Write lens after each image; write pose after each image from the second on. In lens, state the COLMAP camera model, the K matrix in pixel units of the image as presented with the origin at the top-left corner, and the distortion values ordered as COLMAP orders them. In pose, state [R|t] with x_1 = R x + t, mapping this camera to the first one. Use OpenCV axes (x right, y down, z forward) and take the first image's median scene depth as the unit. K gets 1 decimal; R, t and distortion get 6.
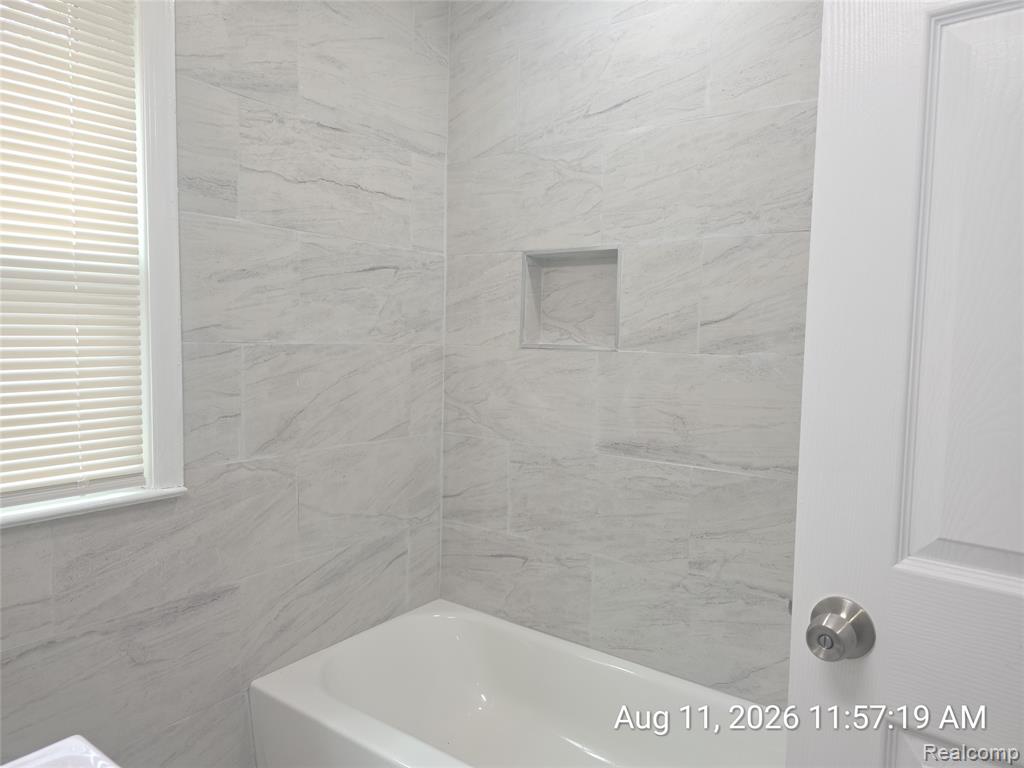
lens RADIAL K [[684.9, 0, 527.6], [0, 684.9, 386.9], [0, 0, 1]] dist [0.054527, -0.058663]
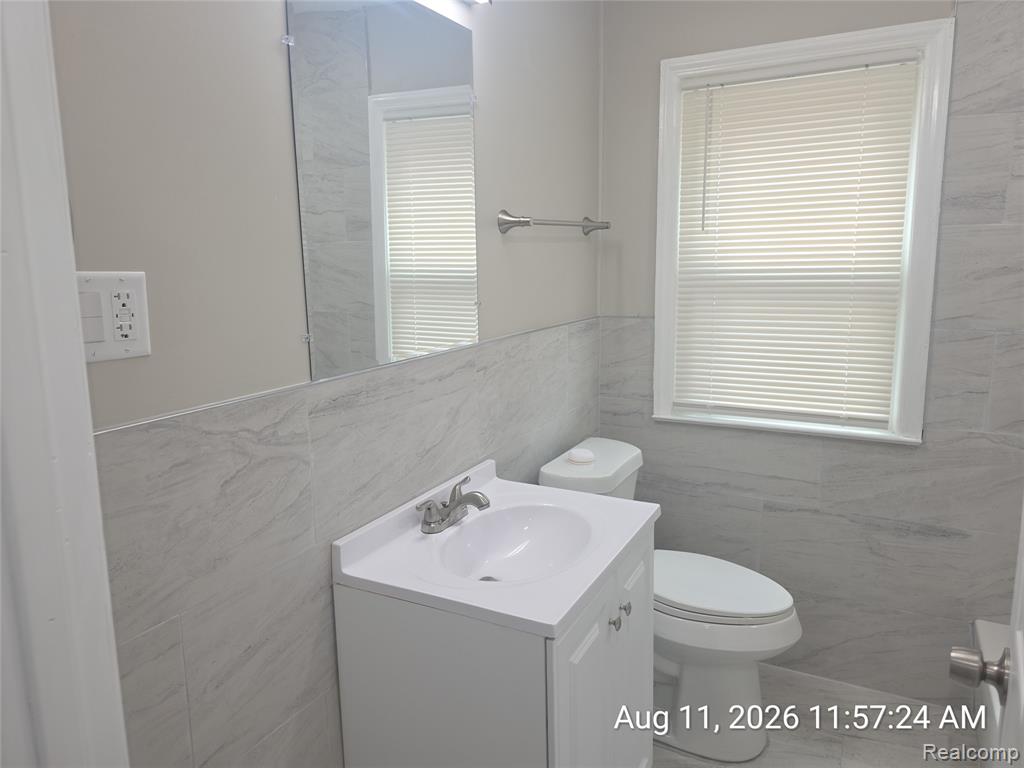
lens RADIAL K [[684.9, 0, 527.6], [0, 684.9, 386.9], [0, 0, 1]] dist [0.054527, -0.058663]
pose [[0.163878, 0.171184, -0.971514, 0.630386], [-0.065260, 0.984553, 0.162473, -0.116466], [0.984320, 0.036775, 0.172518, 0.045194]]
